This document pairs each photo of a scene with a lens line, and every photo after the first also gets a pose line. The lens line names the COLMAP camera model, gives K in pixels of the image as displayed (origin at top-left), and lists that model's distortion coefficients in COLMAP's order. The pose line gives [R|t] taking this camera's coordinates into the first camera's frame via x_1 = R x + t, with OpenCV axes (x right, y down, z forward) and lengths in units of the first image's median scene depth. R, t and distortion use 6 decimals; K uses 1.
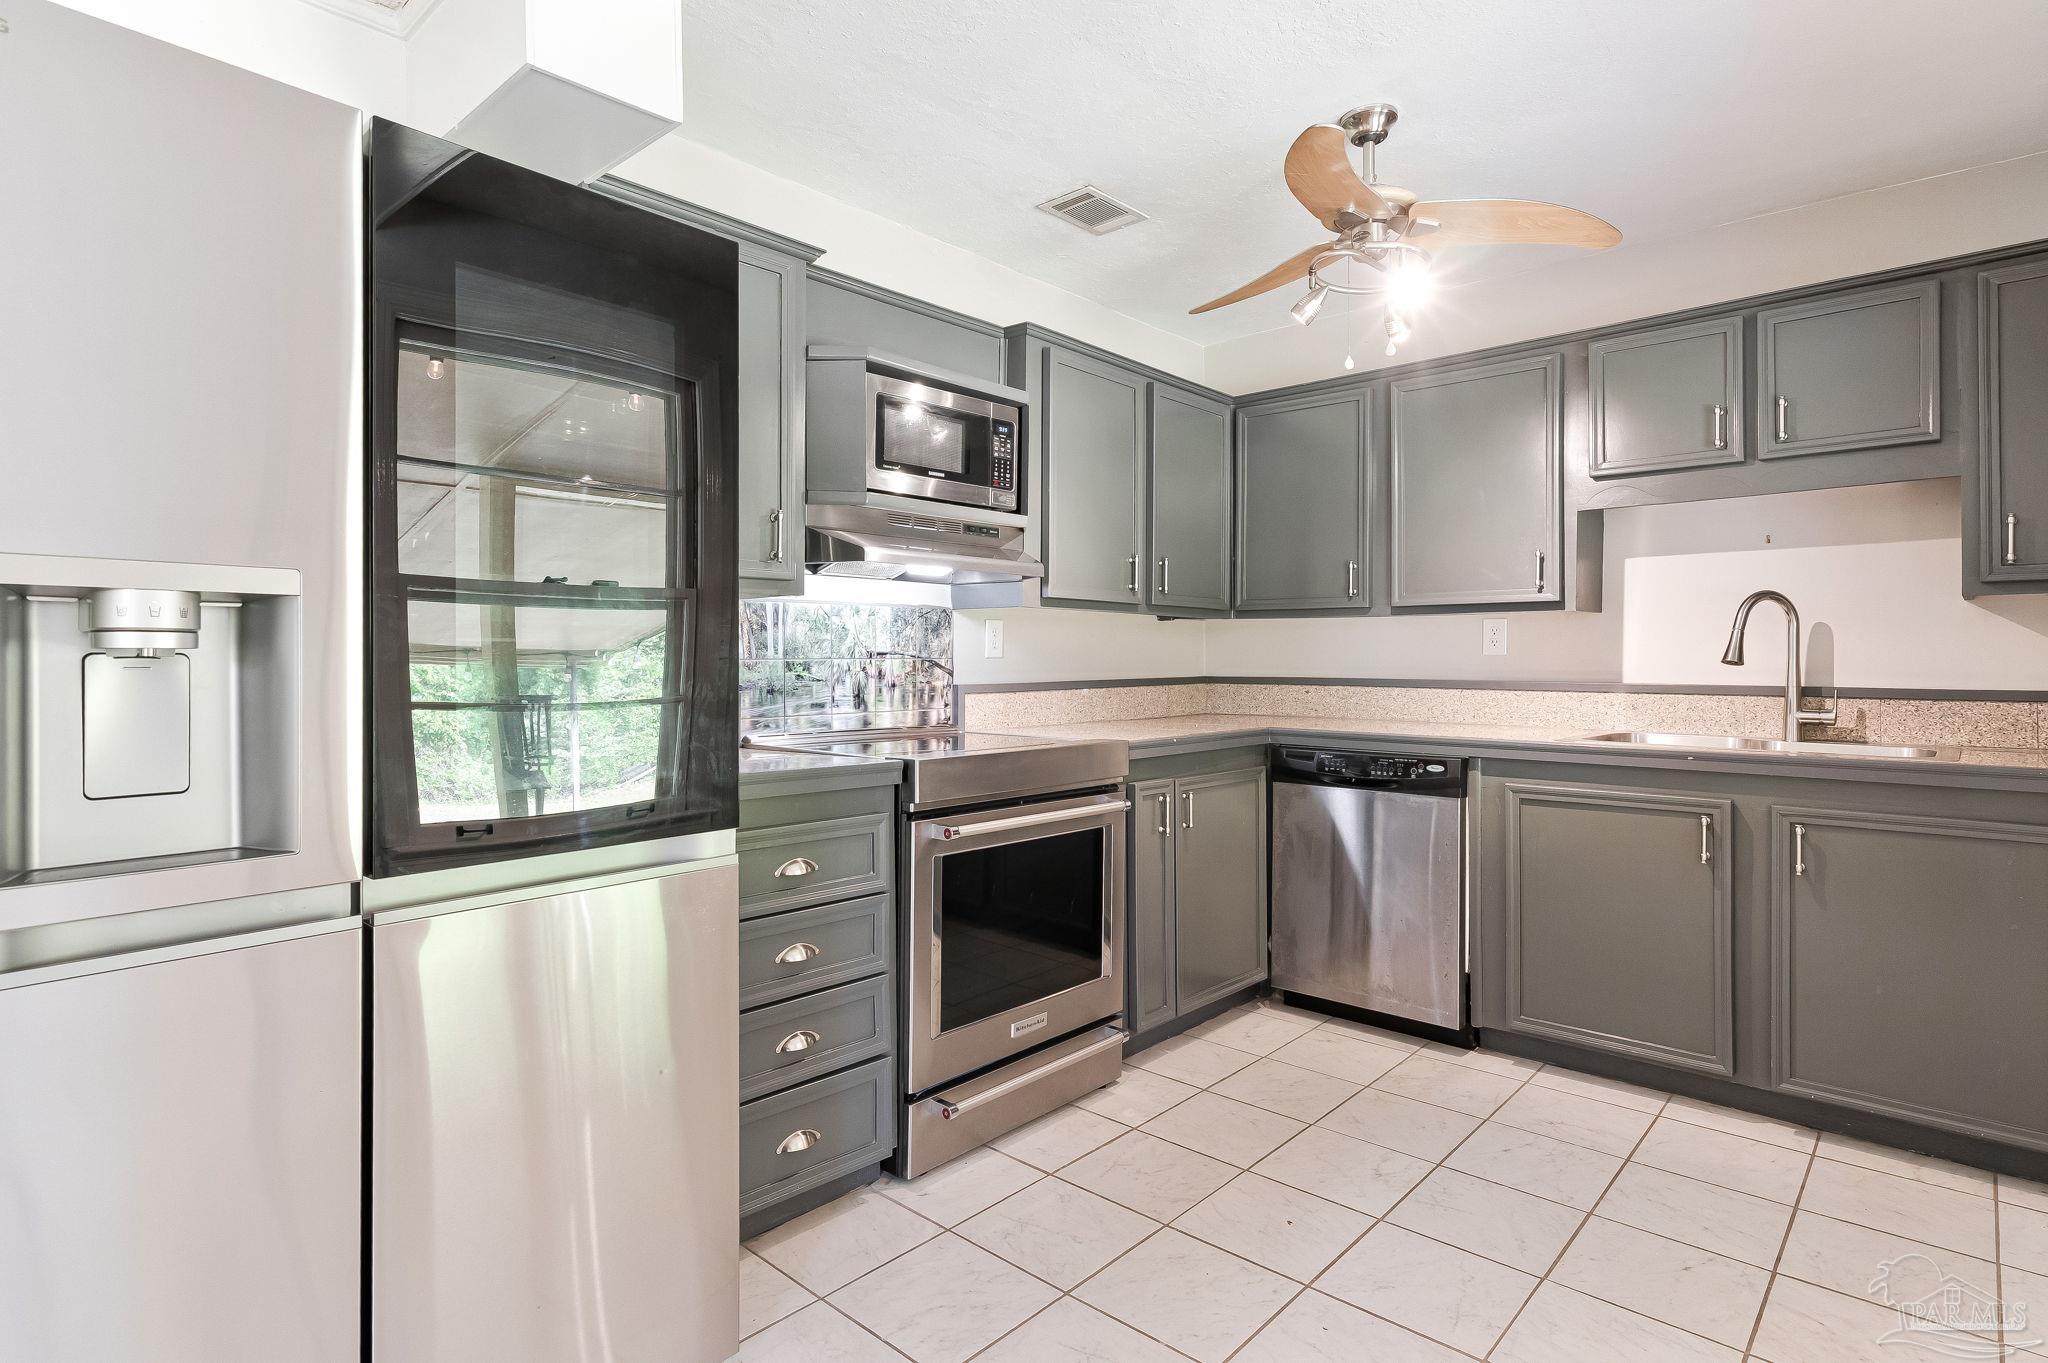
lens RADIAL K [[1032.2, 0, 1046.0], [0, 1032.2, 657.0], [0, 0, 1]] dist [-0.003360, -0.000654]
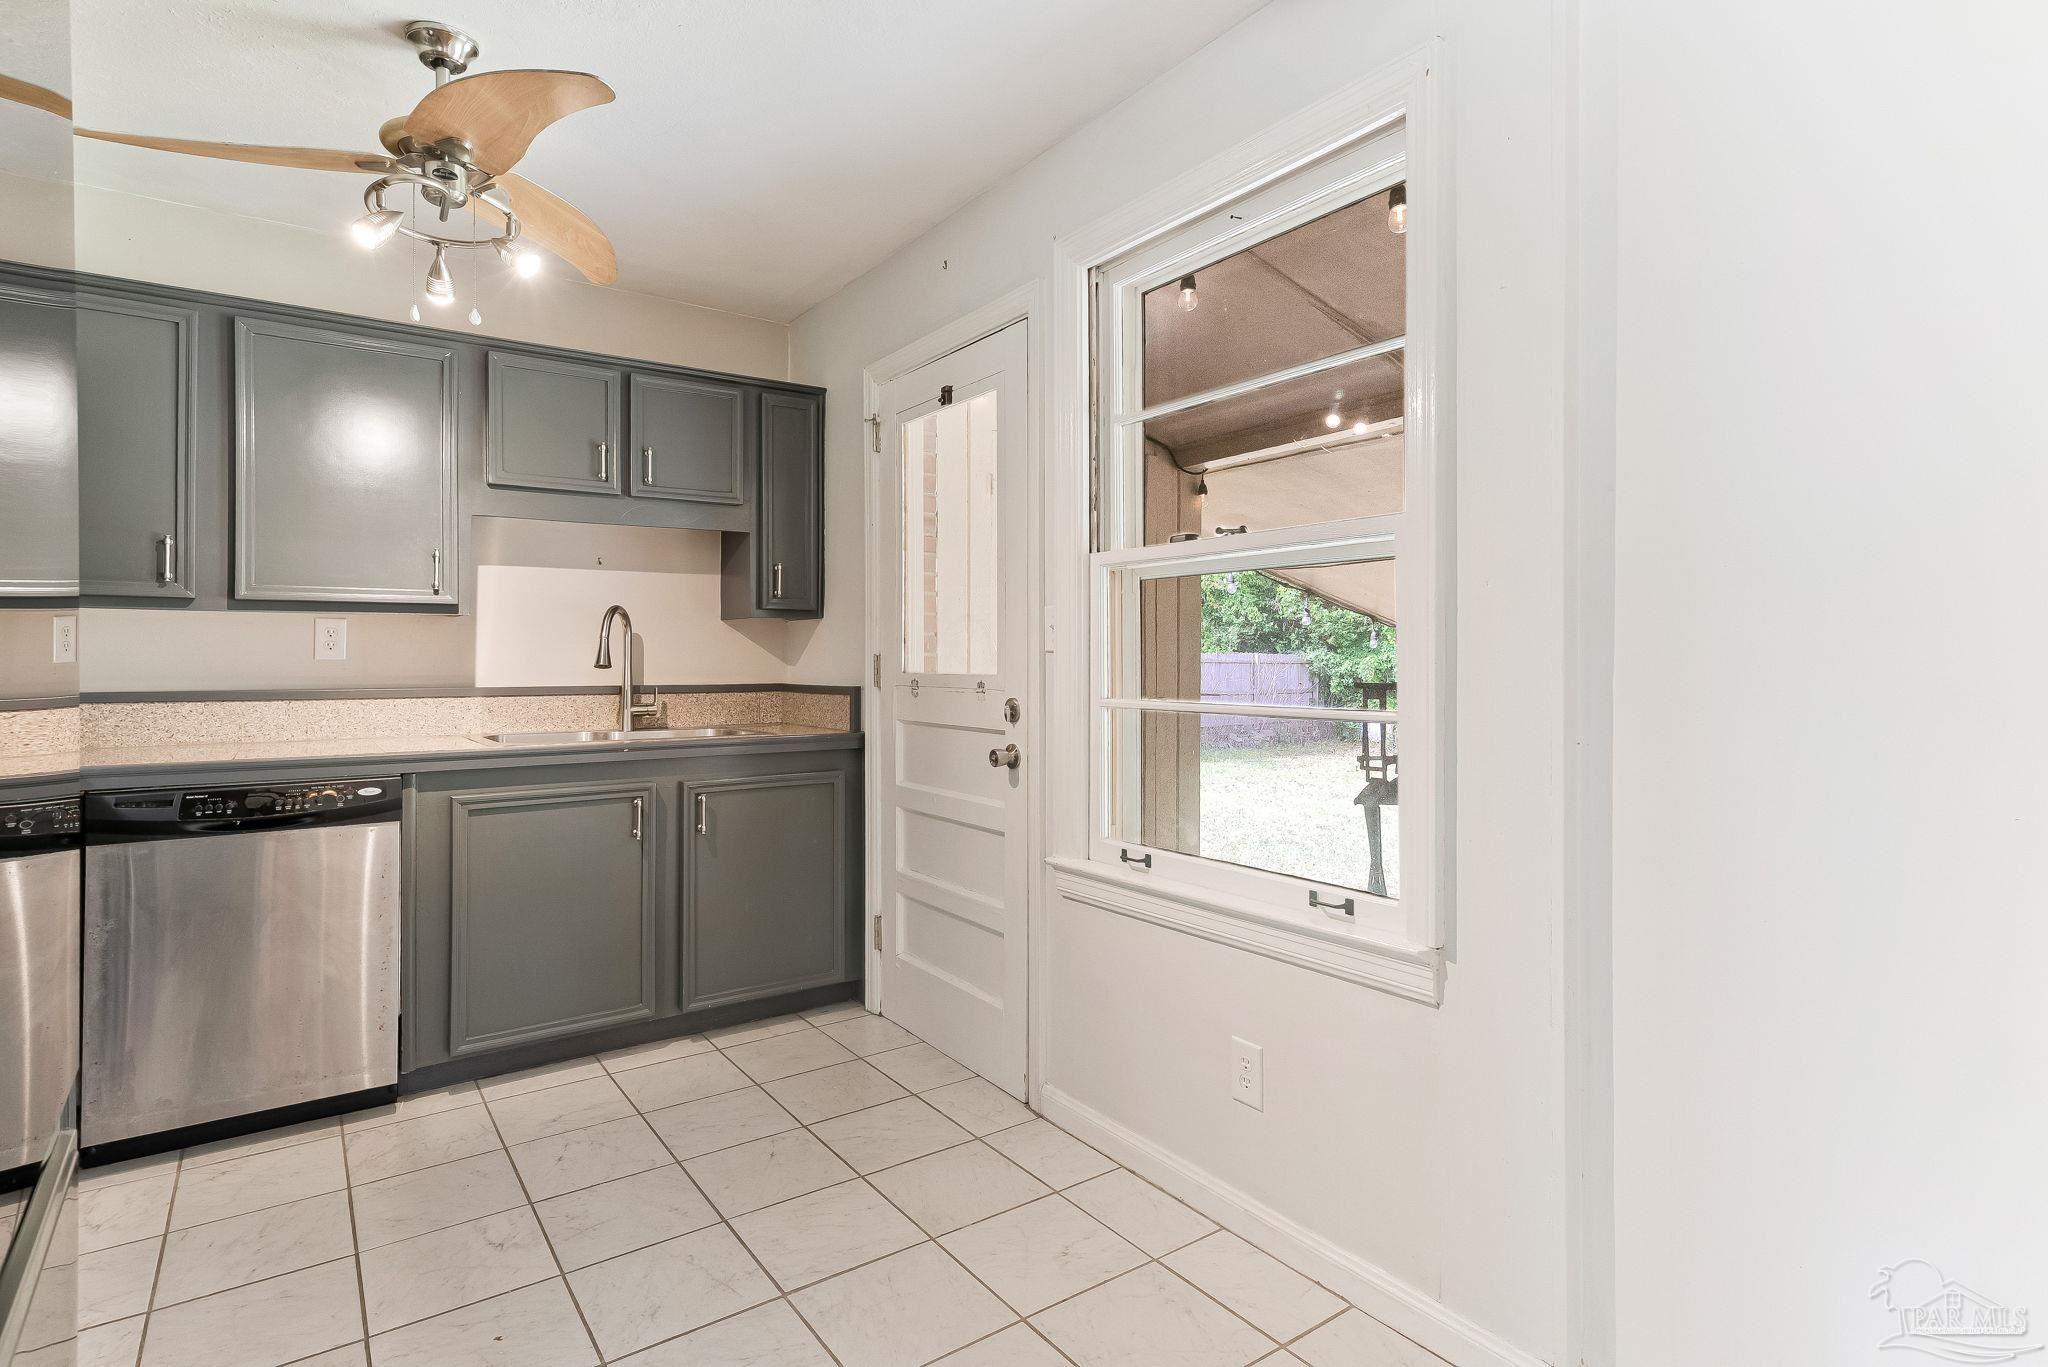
lens RADIAL K [[1032.2, 0, 1005.7], [0, 1032.2, 651.7], [0, 0, 1]] dist [-0.003360, -0.000654]
pose [[0.228121, 0.005710, 0.973616, -0.353346], [0.000526, 0.999982, -0.005988, -0.003935], [-0.973633, 0.001878, 0.228114, 0.292821]]
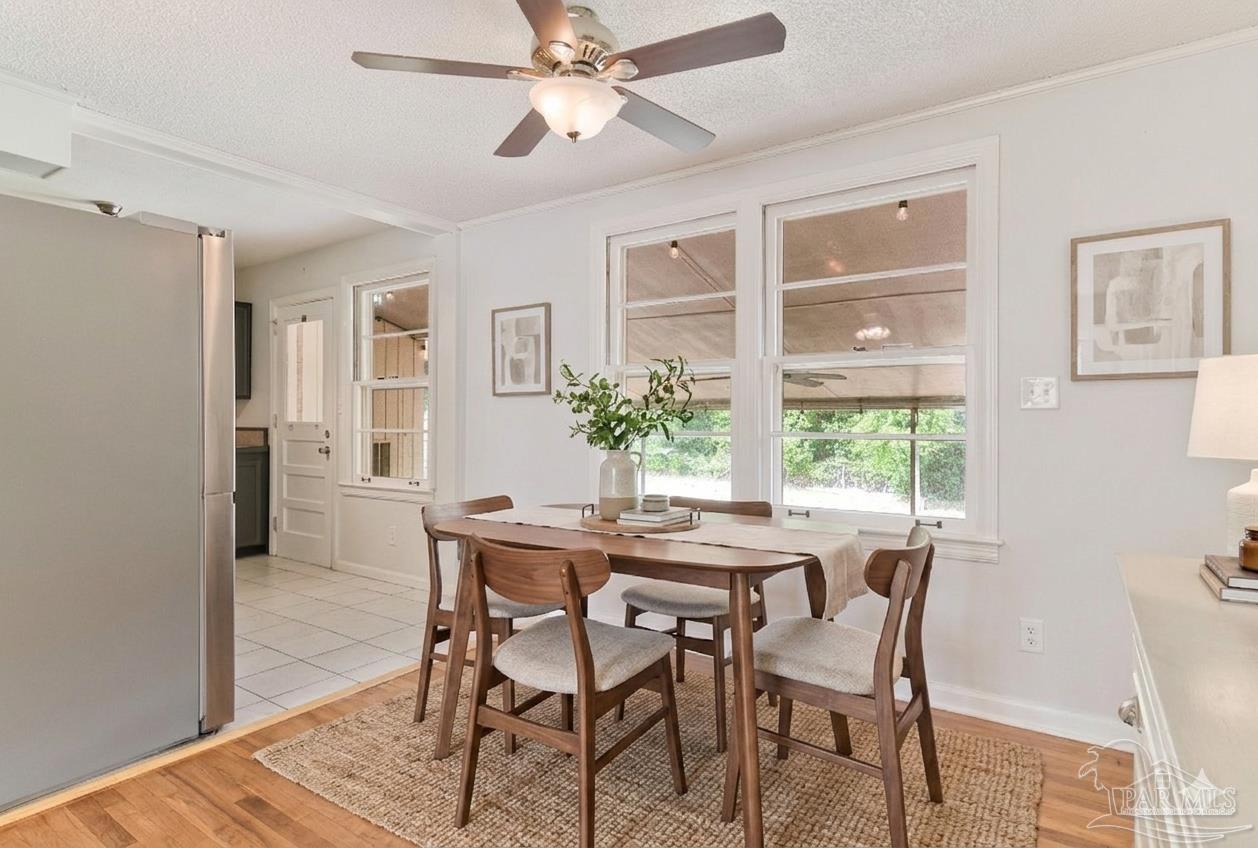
lens RADIAL K [[652.3, 0, 610.2], [0, 652.3, 406.0], [0, 0, 1]] dist [0.006430, 0.000002]
pose [[-0.113156, 0.017859, 0.993417, -1.256123], [0.004784, 0.999837, -0.017429, 0.003915], [-0.993566, 0.002780, -0.113223, -0.054250]]
